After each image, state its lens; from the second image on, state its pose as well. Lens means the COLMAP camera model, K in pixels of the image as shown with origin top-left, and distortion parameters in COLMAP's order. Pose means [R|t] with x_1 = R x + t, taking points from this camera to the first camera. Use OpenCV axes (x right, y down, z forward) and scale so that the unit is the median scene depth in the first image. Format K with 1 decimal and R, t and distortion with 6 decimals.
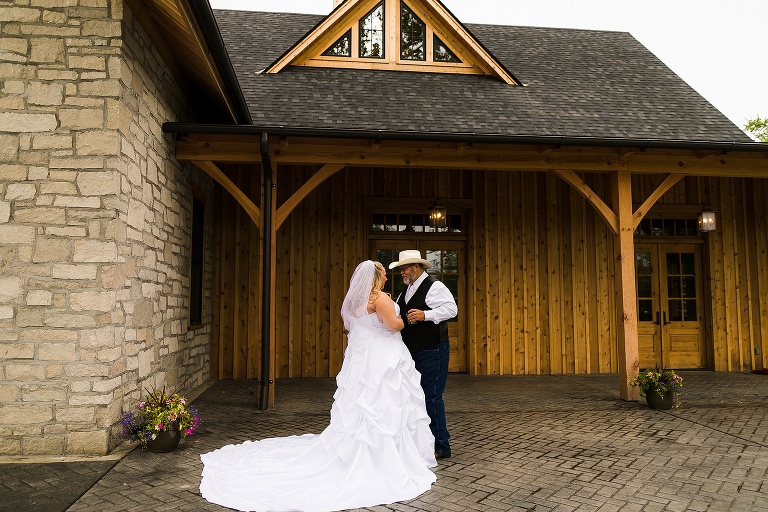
lens RADIAL K [[575.3, 0, 383.7], [0, 575.3, 251.8], [0, 0, 1]] dist [-0.005244, -0.001028]
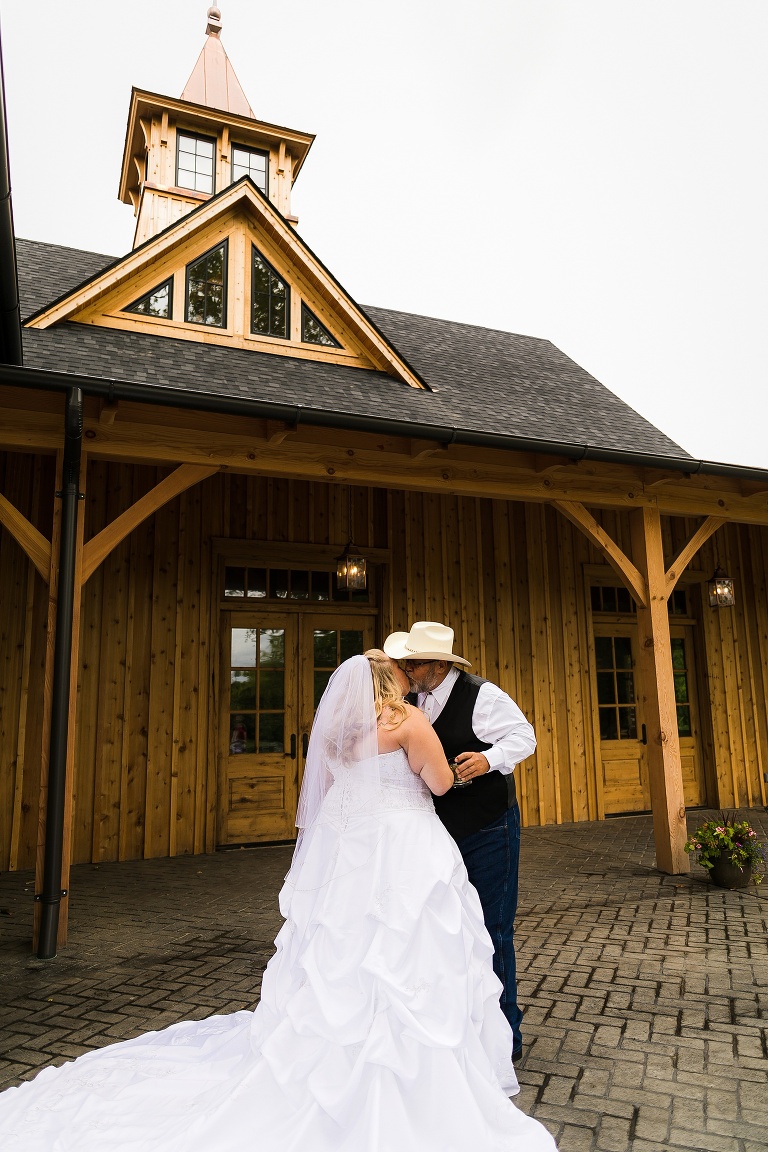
lens RADIAL K [[794.9, 0, 384.9], [0, 794.9, 572.6], [0, 0, 1]] dist [0.000912, 0.001831]
pose [[0.959825, 0.030743, 0.278911, -0.094020], [-0.007247, 0.996364, -0.084888, 0.007785], [-0.280506, 0.079457, 0.956558, 0.185927]]
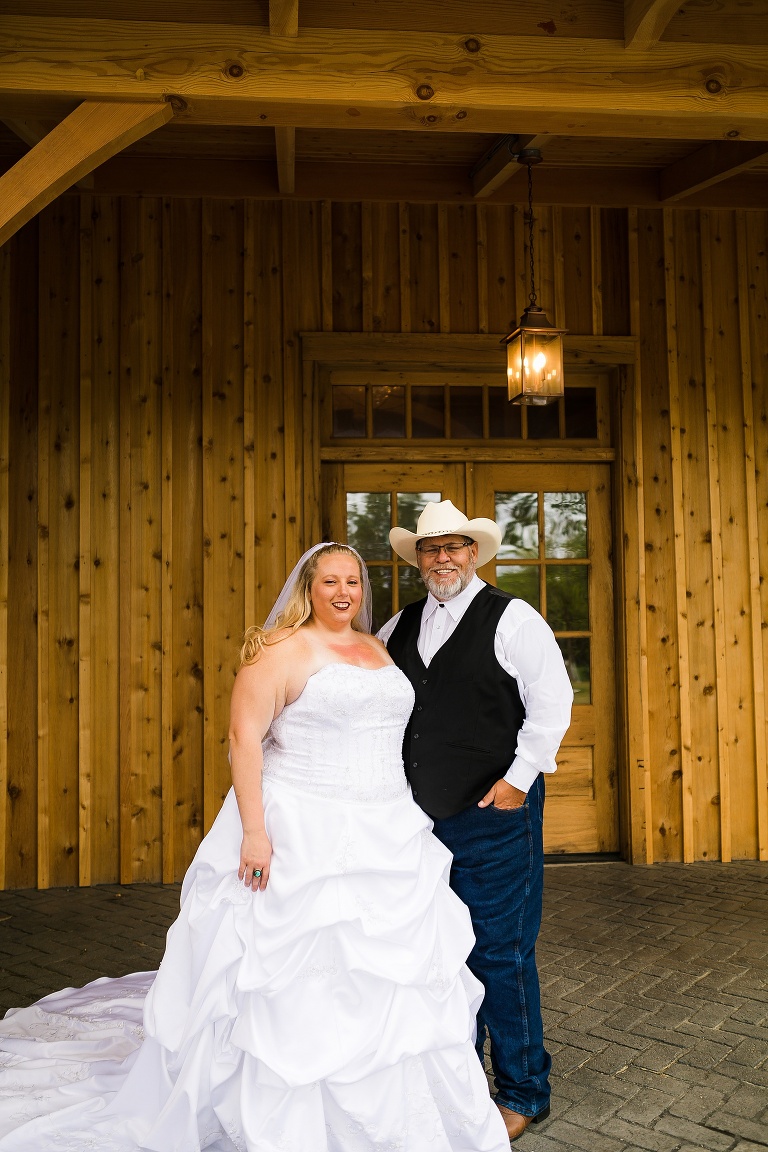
lens RADIAL K [[998.6, 0, 387.0], [0, 998.6, 569.3], [0, 0, 1]] dist [-0.007316, 0.007459]
pose [[0.999639, -0.017241, -0.020604, 0.023829], [0.017808, 0.999459, 0.027647, 0.026105], [0.020116, -0.028004, 0.999405, 0.438337]]
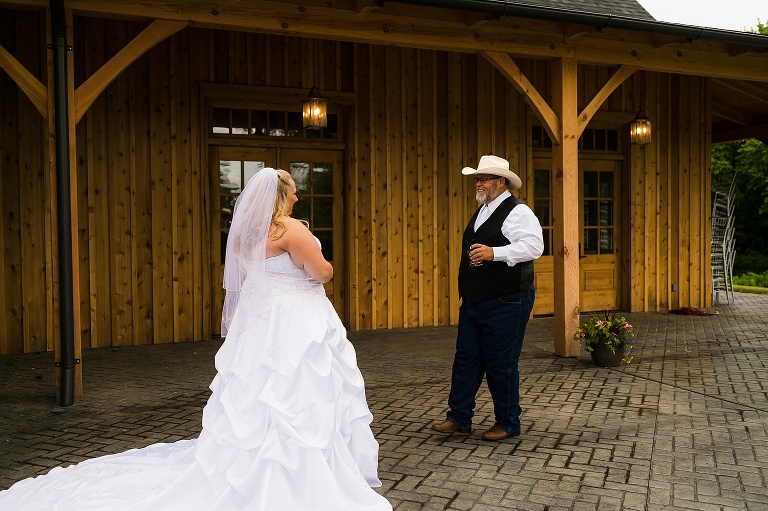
lens RADIAL K [[707.7, 0, 382.7], [0, 707.7, 250.7], [0, 0, 1]] dist [-0.001864, 0.018558]
pose [[0.963265, -0.017137, 0.268007, -0.055861], [-0.012588, 0.993984, 0.108802, 0.009708], [-0.268259, -0.108179, 0.957254, 0.120586]]
